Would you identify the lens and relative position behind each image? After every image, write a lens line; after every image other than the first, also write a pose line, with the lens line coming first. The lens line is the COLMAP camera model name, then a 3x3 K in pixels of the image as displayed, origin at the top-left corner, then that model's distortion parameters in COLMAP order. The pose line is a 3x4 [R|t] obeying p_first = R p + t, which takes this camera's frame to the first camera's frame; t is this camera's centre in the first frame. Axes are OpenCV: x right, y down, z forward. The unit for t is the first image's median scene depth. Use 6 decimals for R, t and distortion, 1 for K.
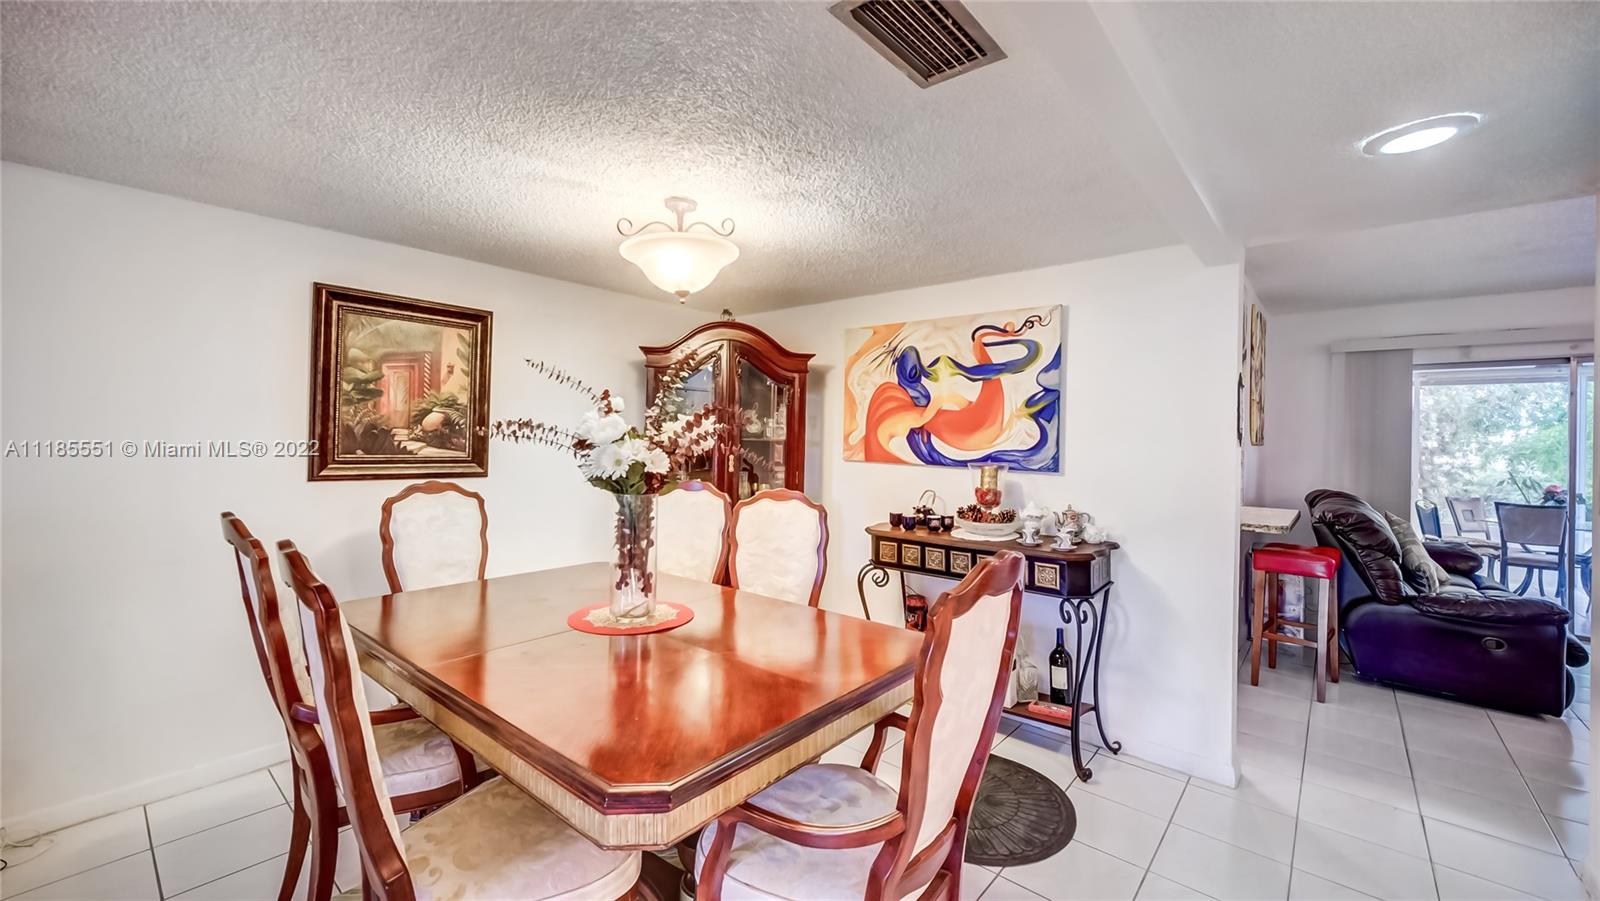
lens RADIAL K [[639.1, 0, 786.9], [0, 639.1, 430.8], [0, 0, 1]] dist [-0.001871, 0.000535]
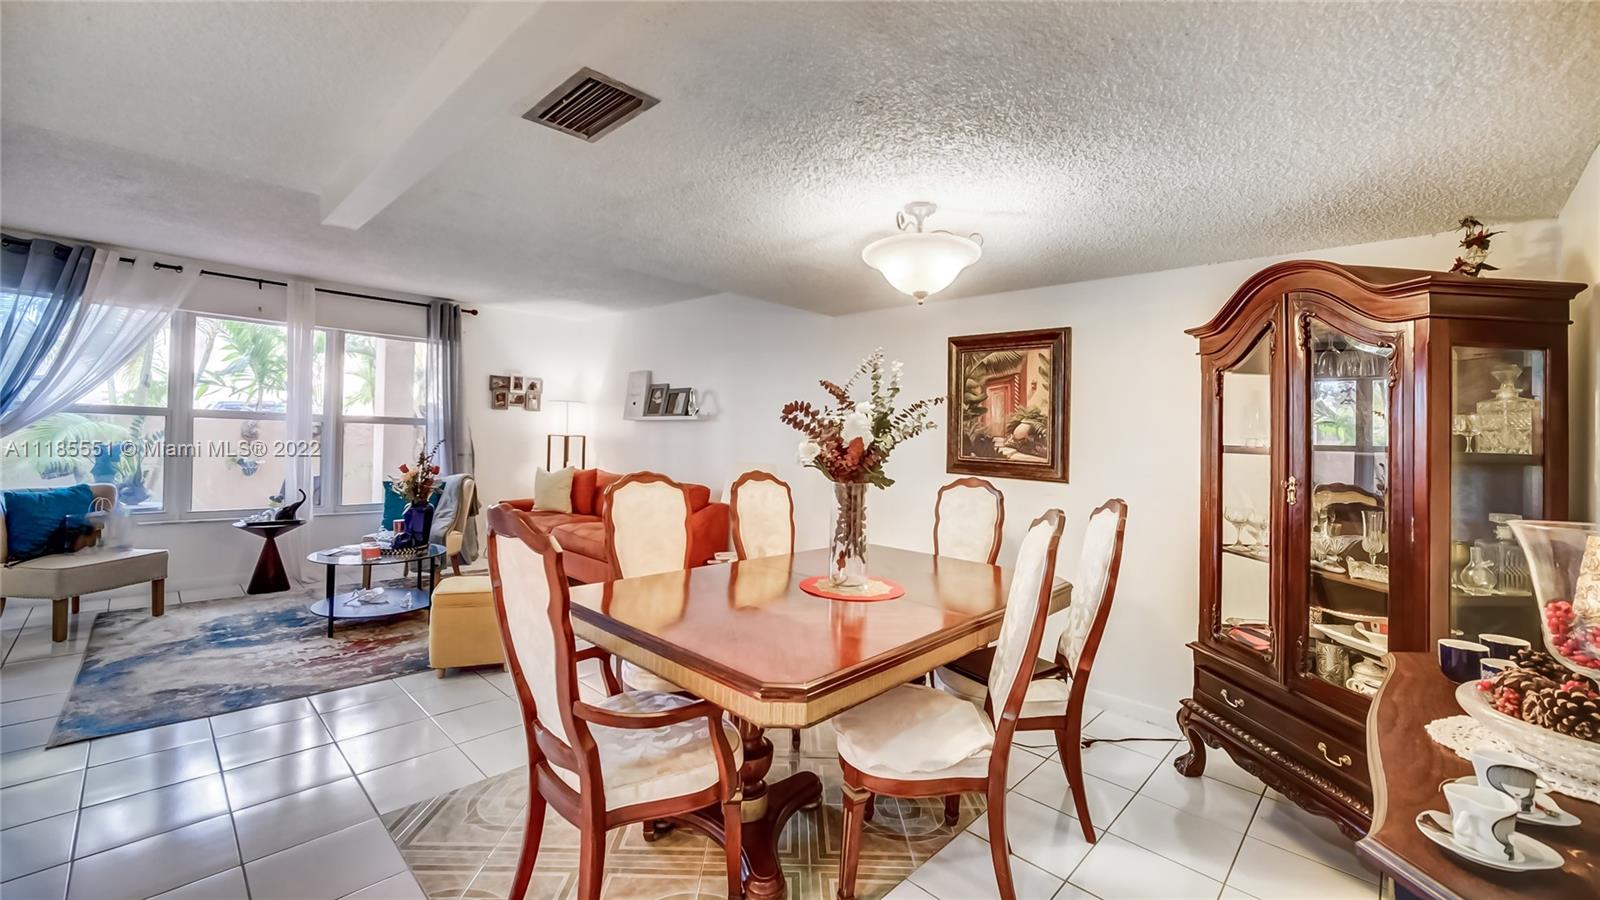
lens RADIAL K [[639.1, 0, 814.9], [0, 639.1, 434.9], [0, 0, 1]] dist [-0.001871, 0.000535]
pose [[-0.049491, -0.019358, -0.998587, 0.689731], [-0.023887, 0.999549, -0.018193, 0.024168], [0.998489, 0.022953, -0.049932, 0.721646]]
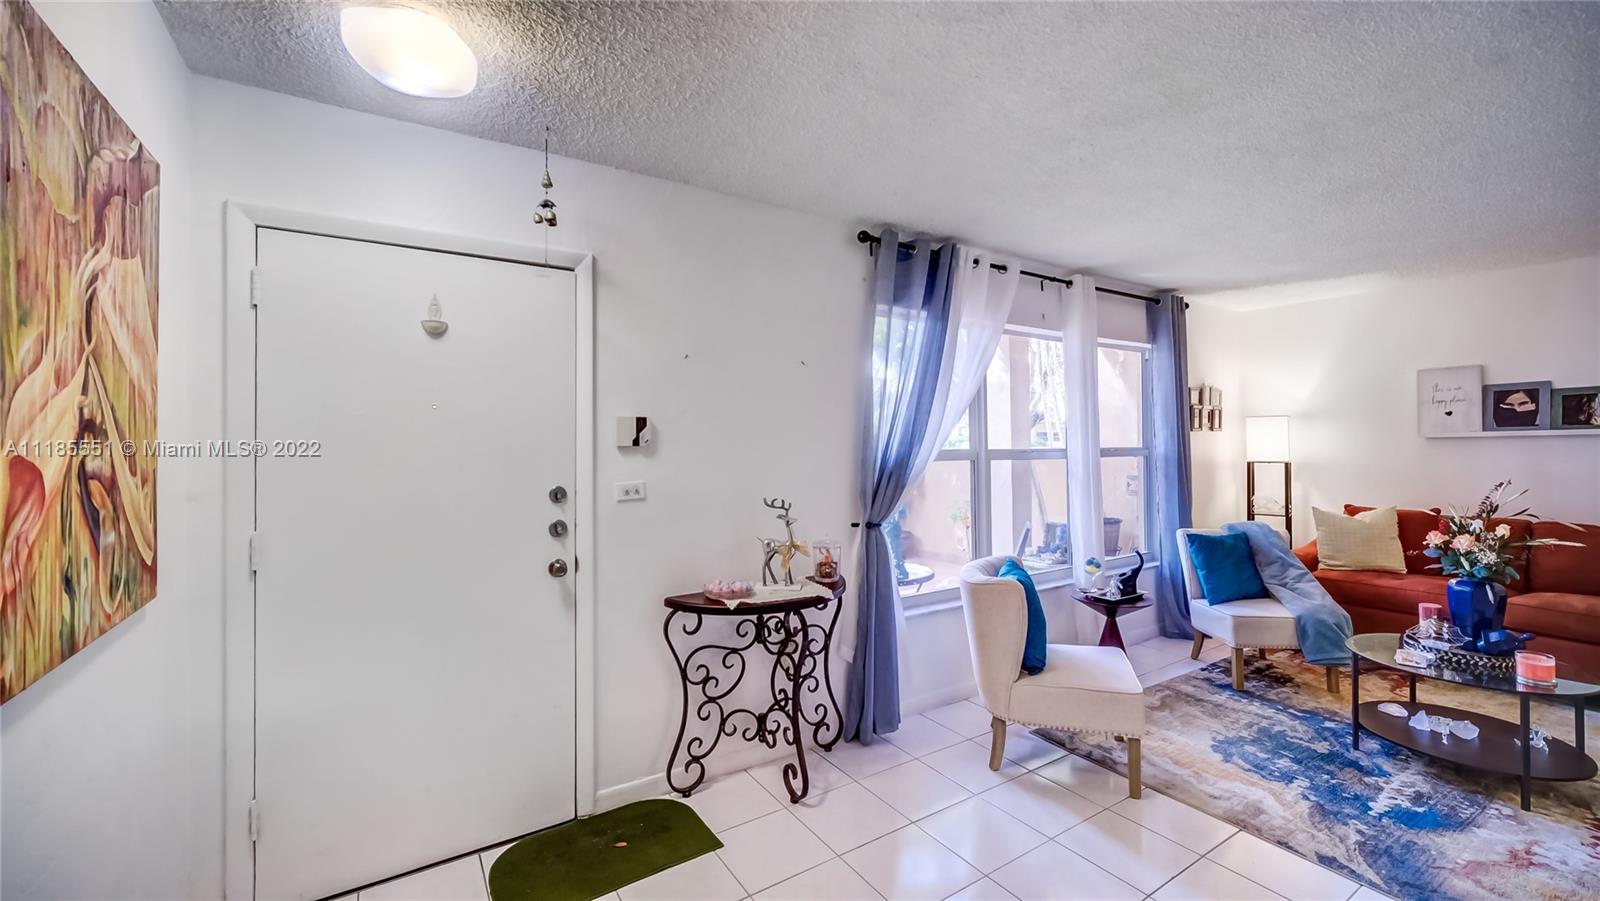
lens RADIAL K [[639.1, 0, 793.8], [0, 639.1, 440.9], [0, 0, 1]] dist [-0.001871, 0.000535]
pose [[-0.286361, -0.021545, -0.957880, 0.461562], [0.014894, 0.999526, -0.026934, -0.024576], [0.958006, -0.021980, -0.285904, -1.060663]]
